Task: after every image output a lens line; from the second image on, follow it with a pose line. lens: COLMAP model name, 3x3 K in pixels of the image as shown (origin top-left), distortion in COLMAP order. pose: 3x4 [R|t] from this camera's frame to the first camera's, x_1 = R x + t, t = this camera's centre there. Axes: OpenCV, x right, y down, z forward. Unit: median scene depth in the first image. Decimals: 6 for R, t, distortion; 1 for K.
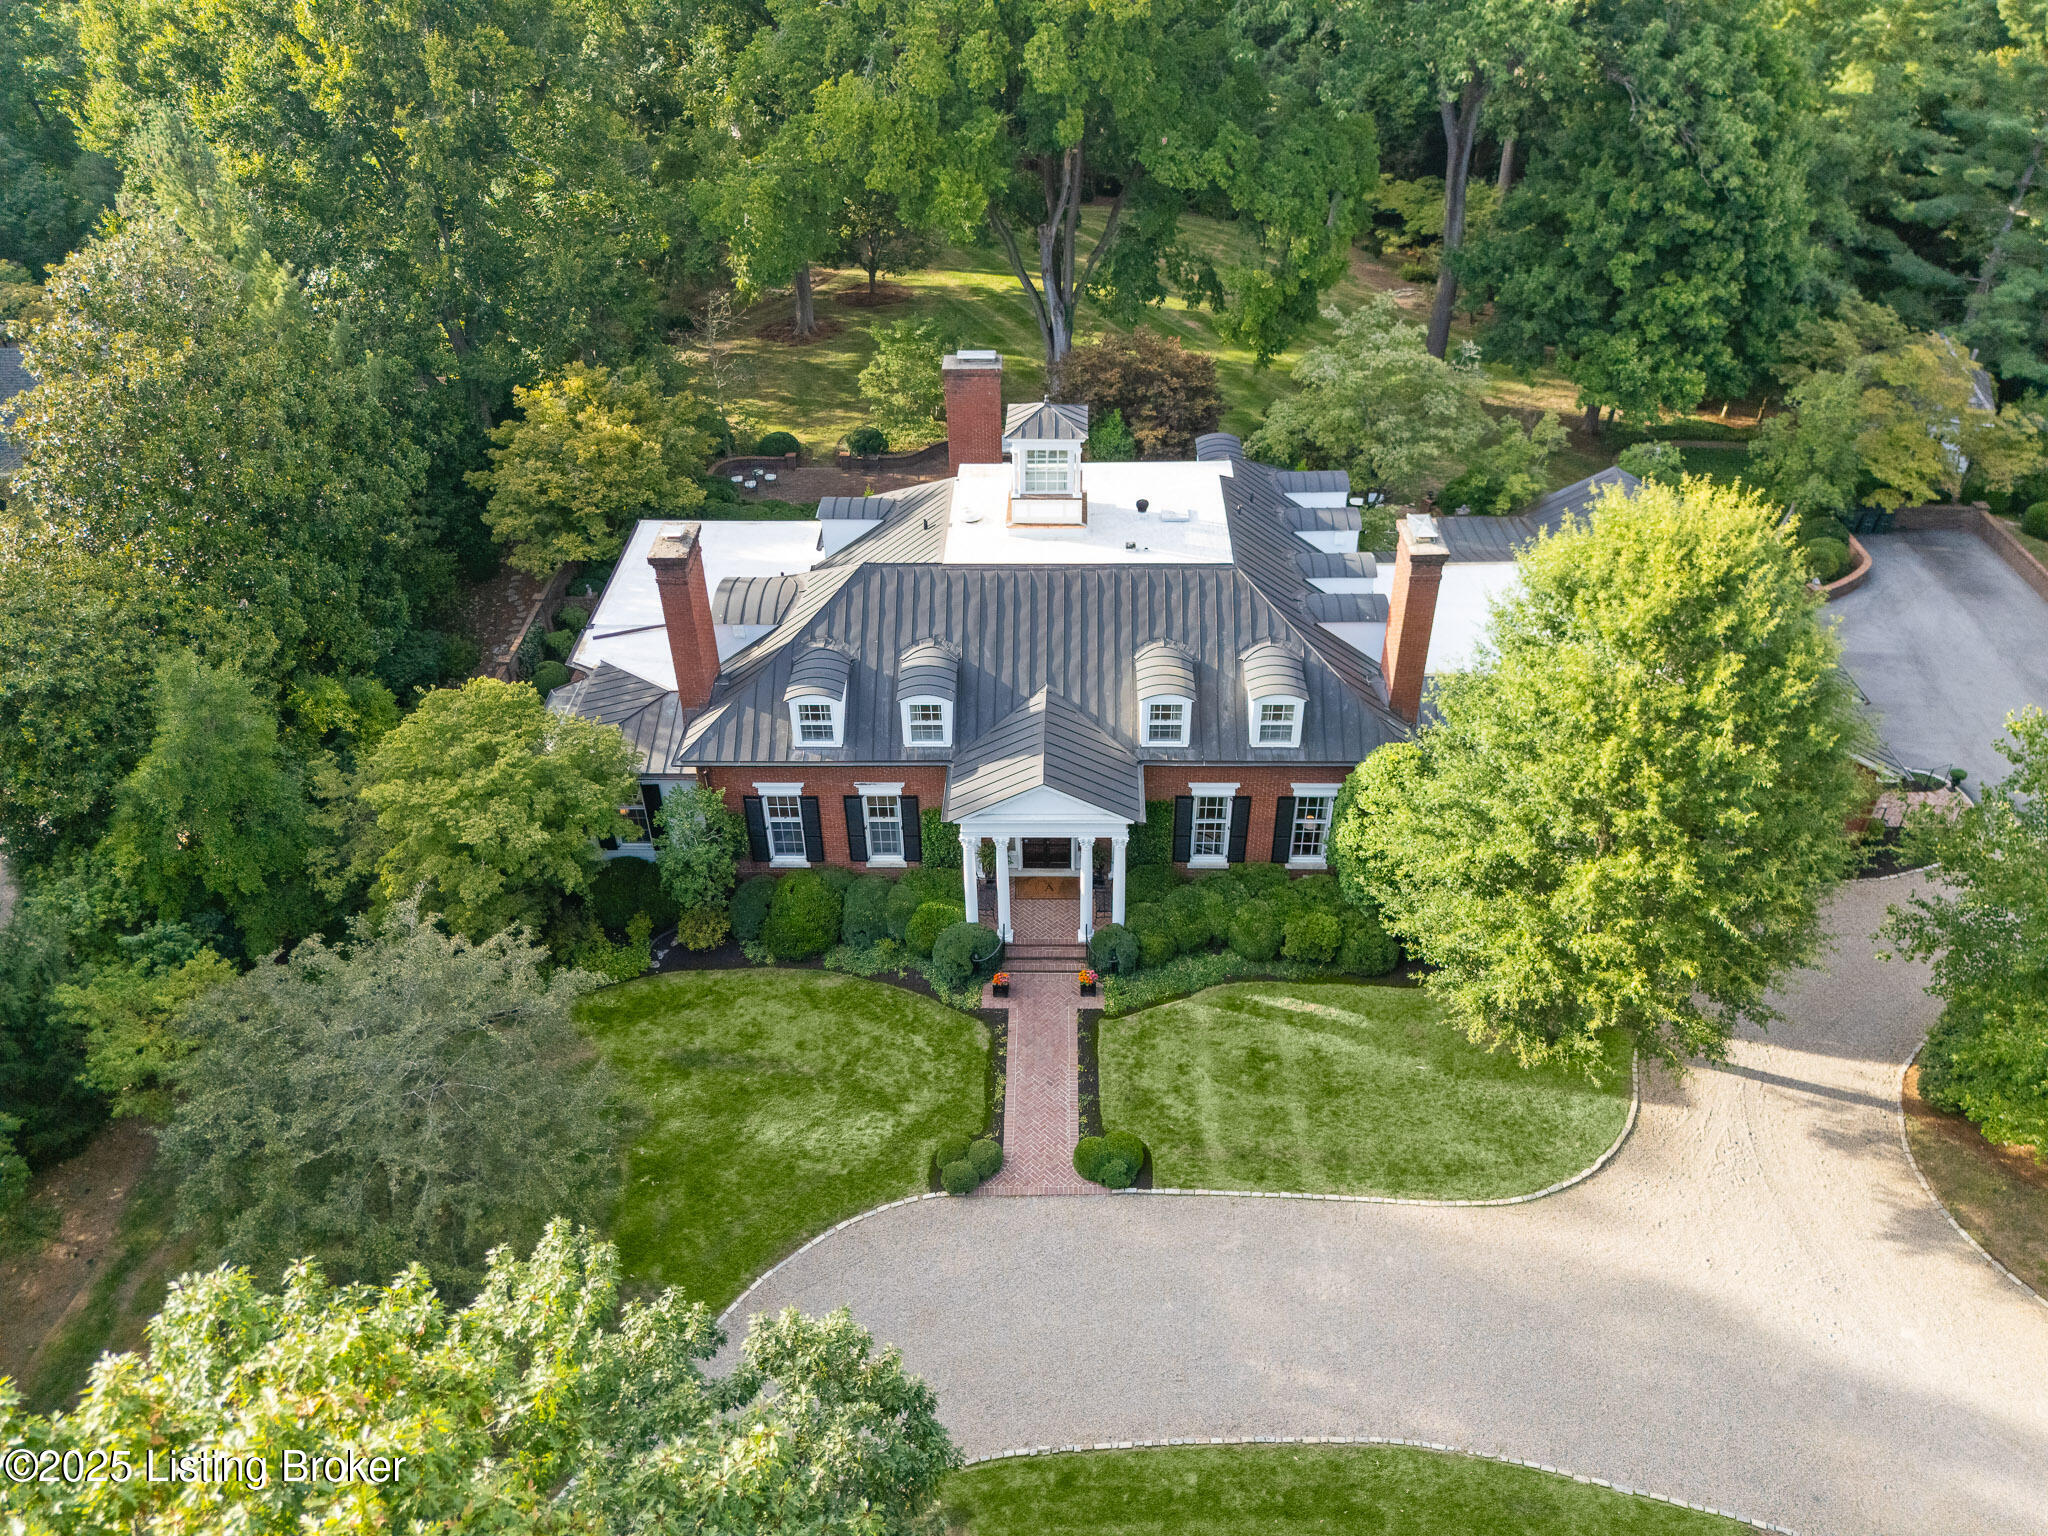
lens RADIAL K [[1515.3, 0, 1036.8], [0, 1515.3, 776.9], [0, 0, 1]] dist [0.058122, -0.038923]
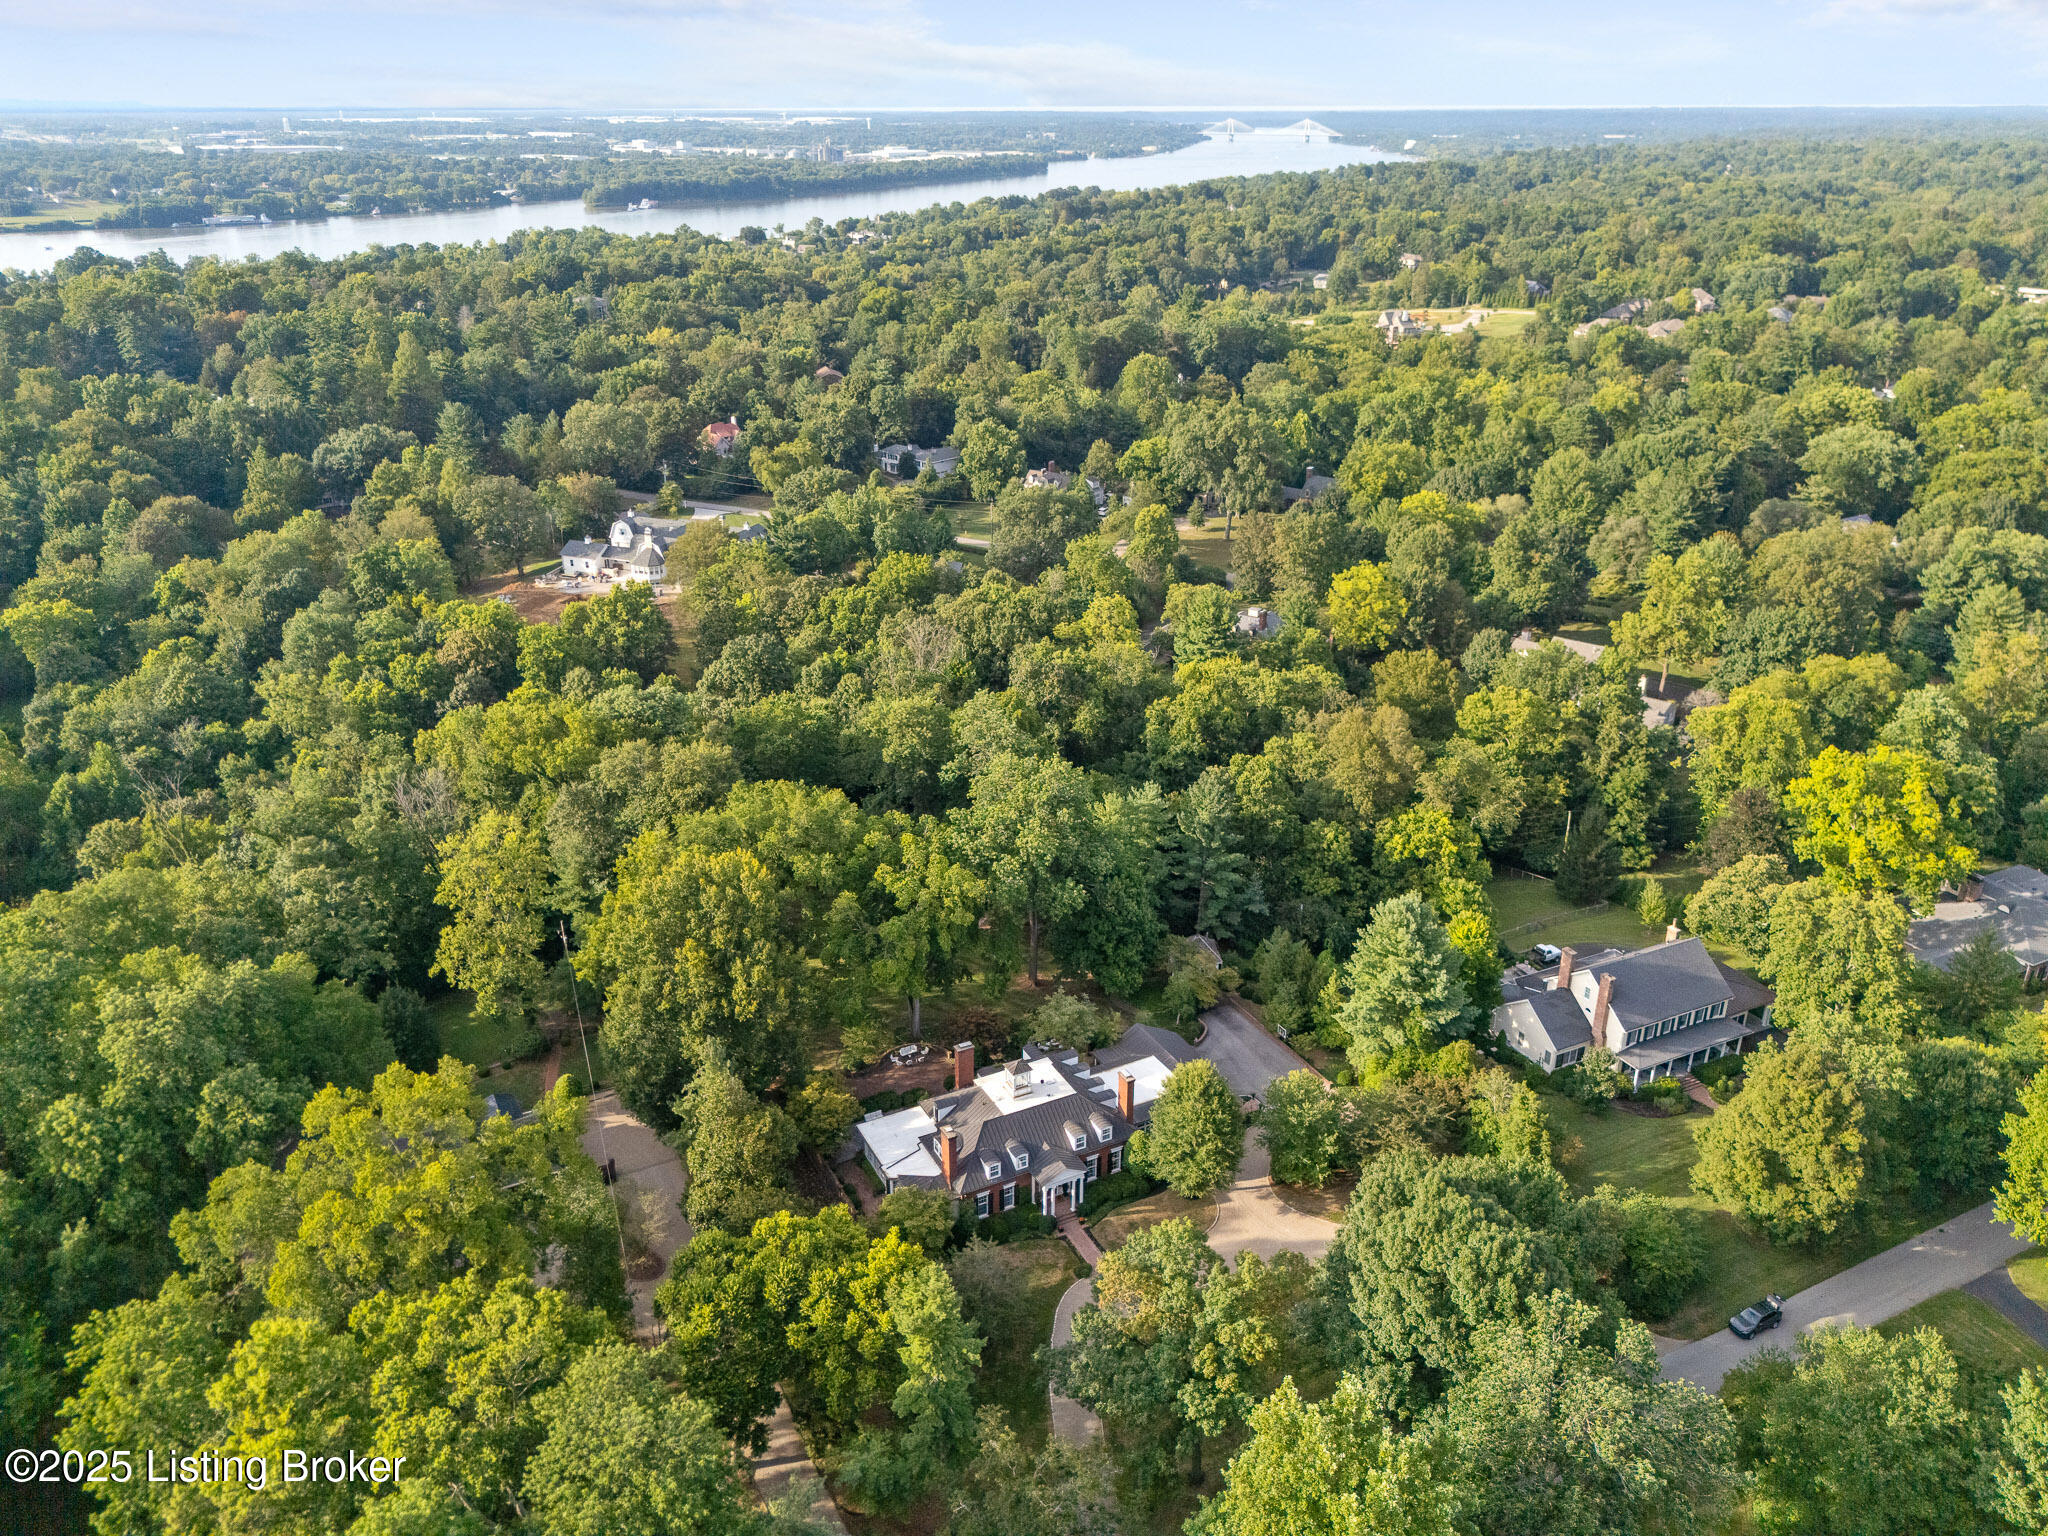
lens RADIAL K [[1515.3, 0, 1036.8], [0, 1515.3, 776.9], [0, 0, 1]] dist [0.058122, -0.038923]
pose [[0.874775, -0.176890, 0.451086, -1.506908], [0.277114, 0.946336, -0.166299, -0.290927], [-0.397462, 0.270477, 0.876850, -2.420230]]
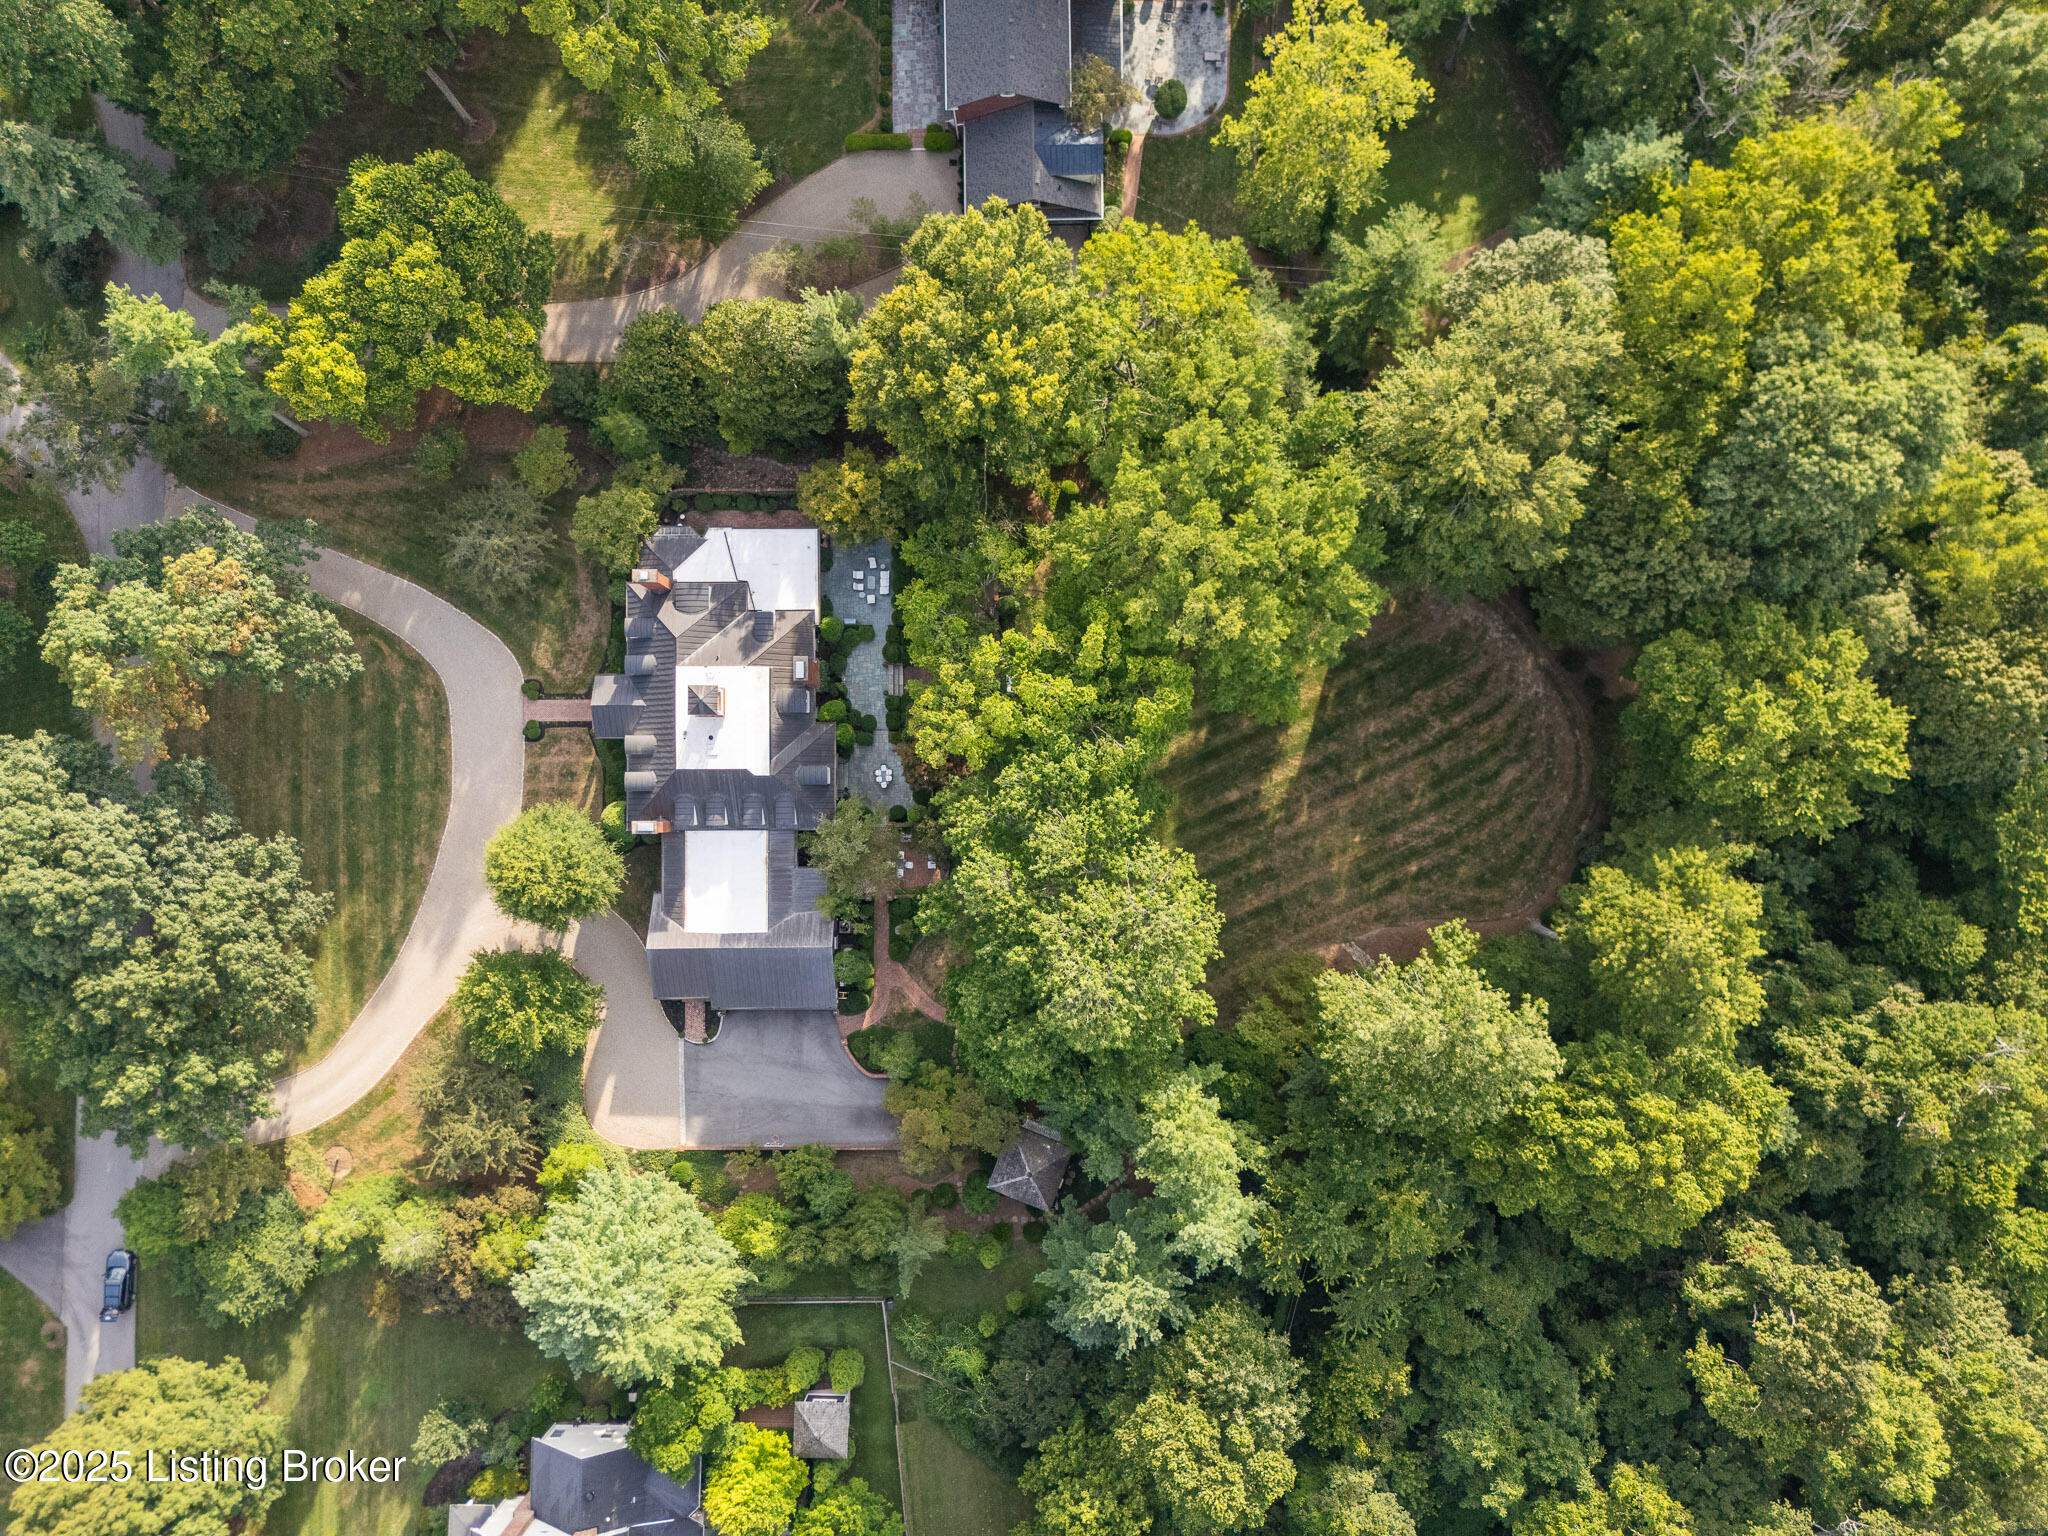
lens RADIAL K [[1515.3, 0, 1036.8], [0, 1515.3, 776.9], [0, 0, 1]] dist [0.058122, -0.038923]
pose [[0.024607, 0.999617, -0.012690, 0.208298], [-0.585868, 0.024706, 0.810030, -2.986622], [0.810033, -0.012497, 0.586252, -0.120442]]
